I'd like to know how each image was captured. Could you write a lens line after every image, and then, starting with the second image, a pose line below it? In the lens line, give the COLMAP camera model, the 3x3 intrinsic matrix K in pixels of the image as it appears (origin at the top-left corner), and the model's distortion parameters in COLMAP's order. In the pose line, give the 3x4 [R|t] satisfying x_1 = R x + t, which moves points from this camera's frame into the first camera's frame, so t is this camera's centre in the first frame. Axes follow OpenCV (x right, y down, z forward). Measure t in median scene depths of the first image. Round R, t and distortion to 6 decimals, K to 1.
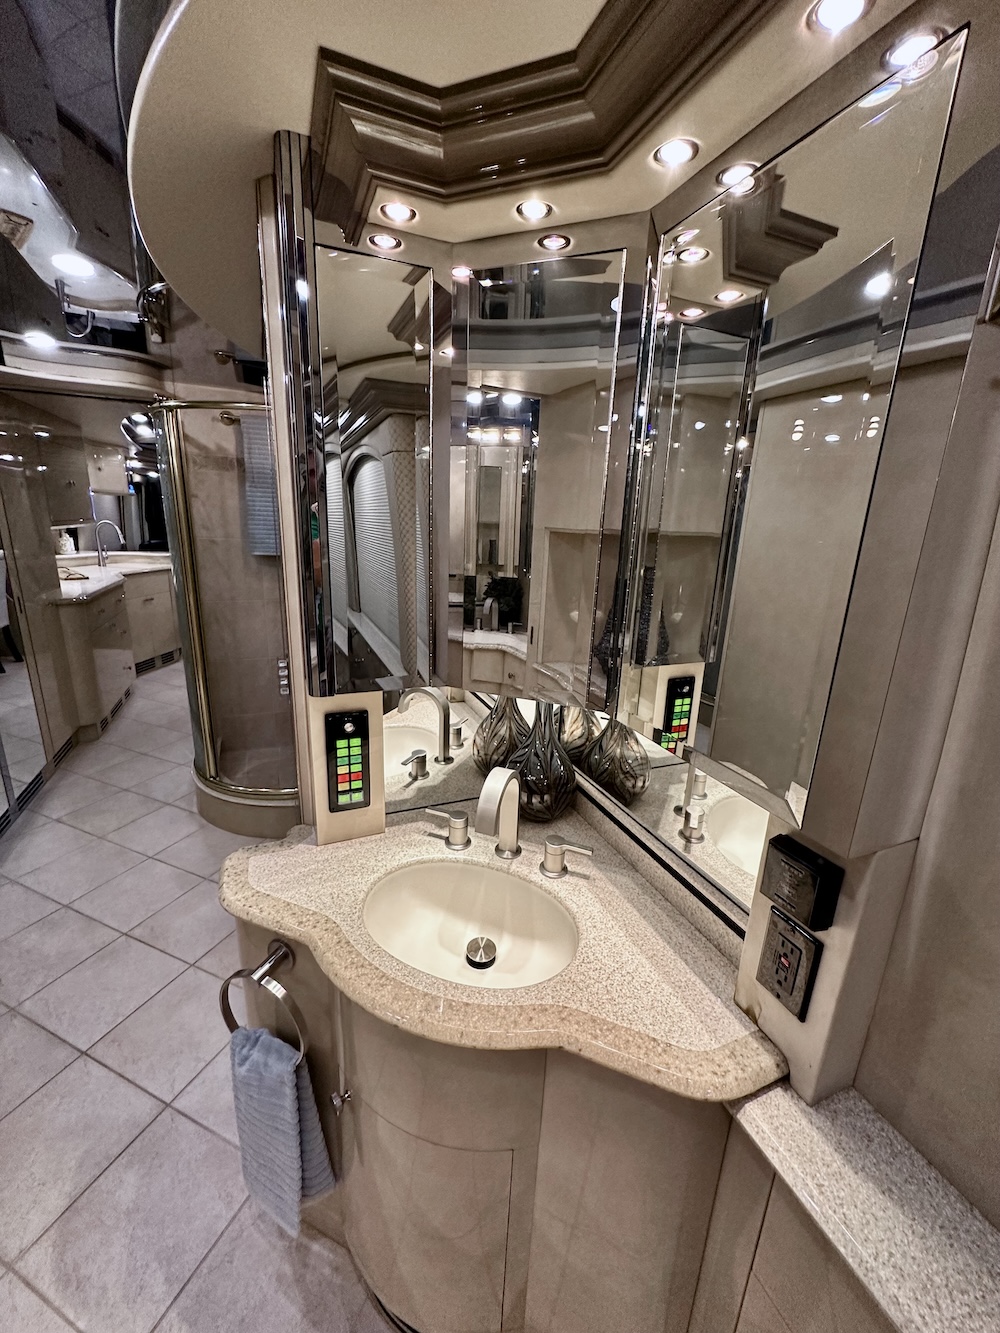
lens RADIAL K [[534.4, 0, 498.5], [0, 534.4, 667.0], [0, 0, 1]] dist [-0.003306, 0.000092]
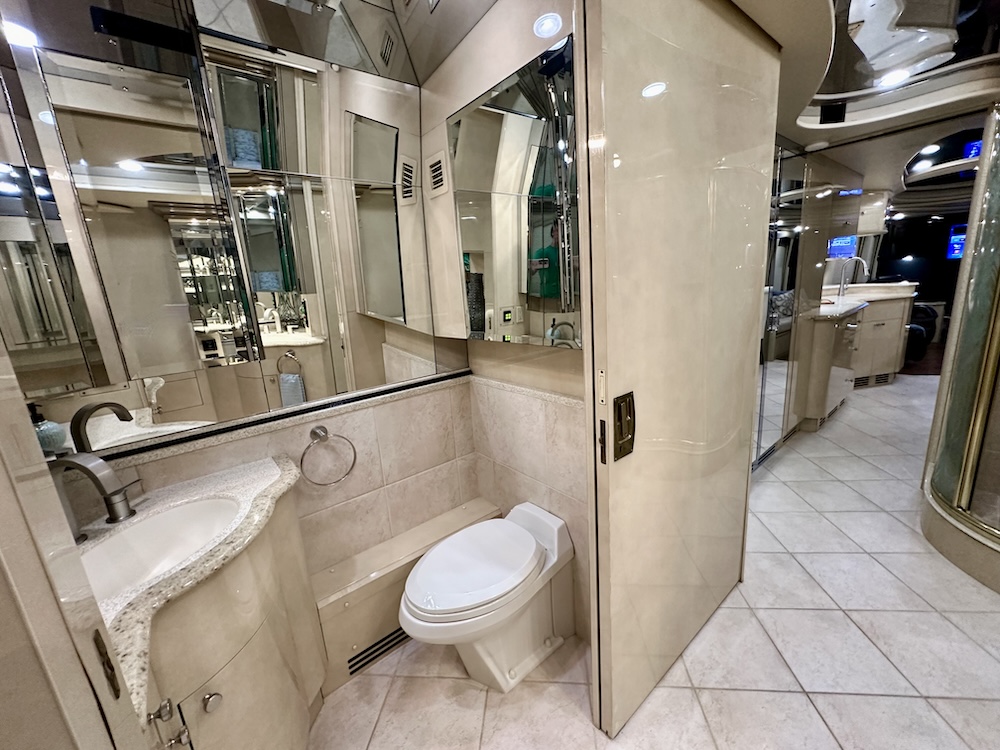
lens RADIAL K [[399.7, 0, 499.4], [0, 399.7, 375.6], [0, 0, 1]] dist [-0.002900, 0.000274]
pose [[0.289692, 0.155723, -0.944367, -0.209134], [-0.175541, 0.978583, 0.107516, 0.068180], [0.940885, 0.134629, 0.310823, 0.025999]]
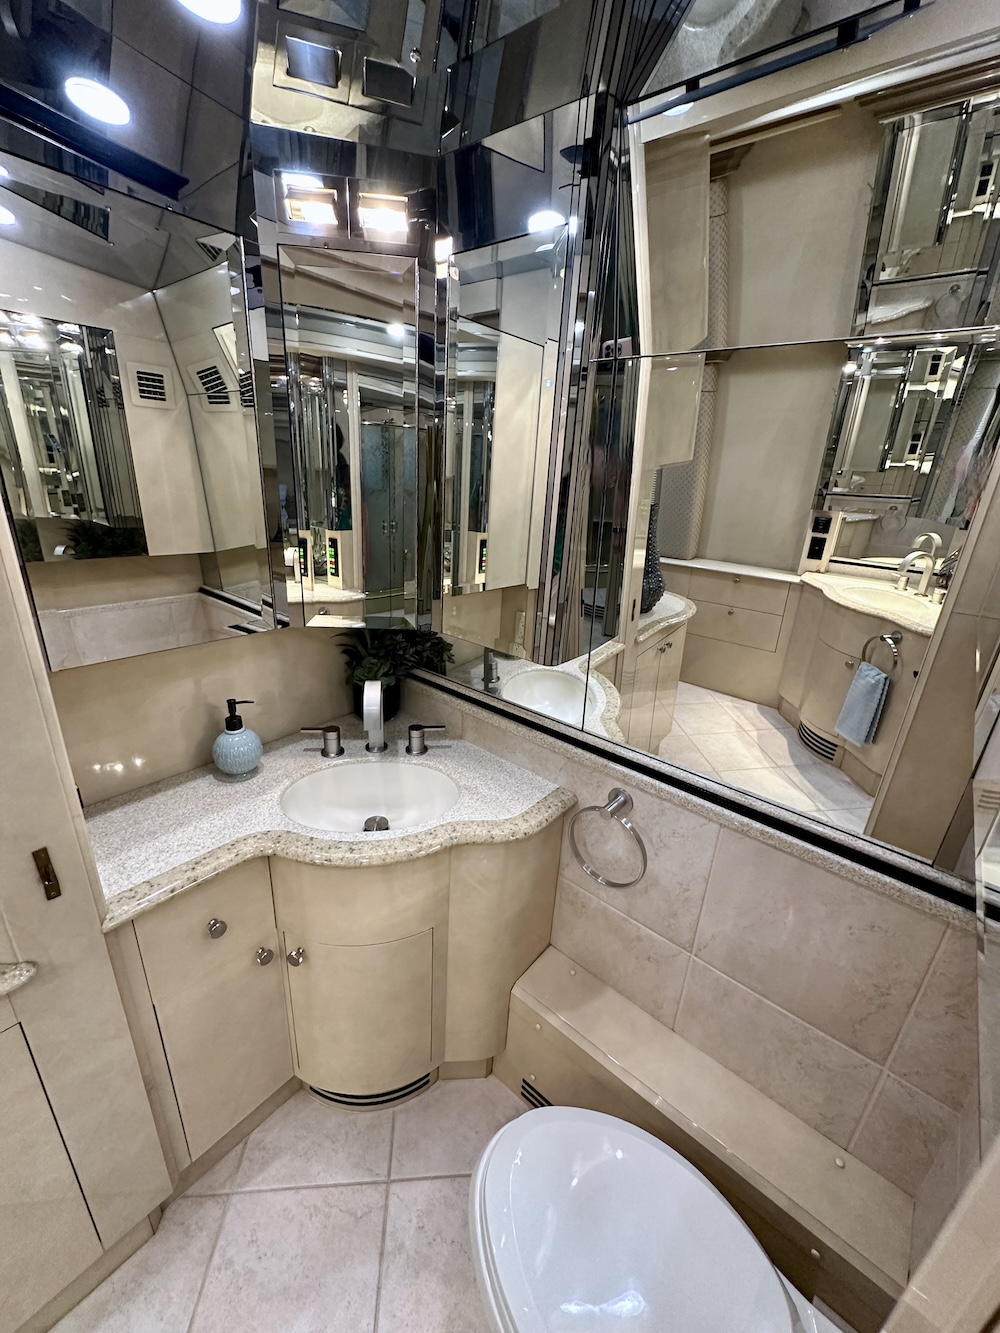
lens RADIAL K [[534.4, 0, 498.5], [0, 534.4, 667.0], [0, 0, 1]] dist [-0.003306, 0.000092]
pose [[-0.882628, 0.079575, -0.463288, -0.576972], [-0.209266, 0.816003, 0.538838, -0.102733], [0.420922, 0.572544, -0.703575, 0.227991]]
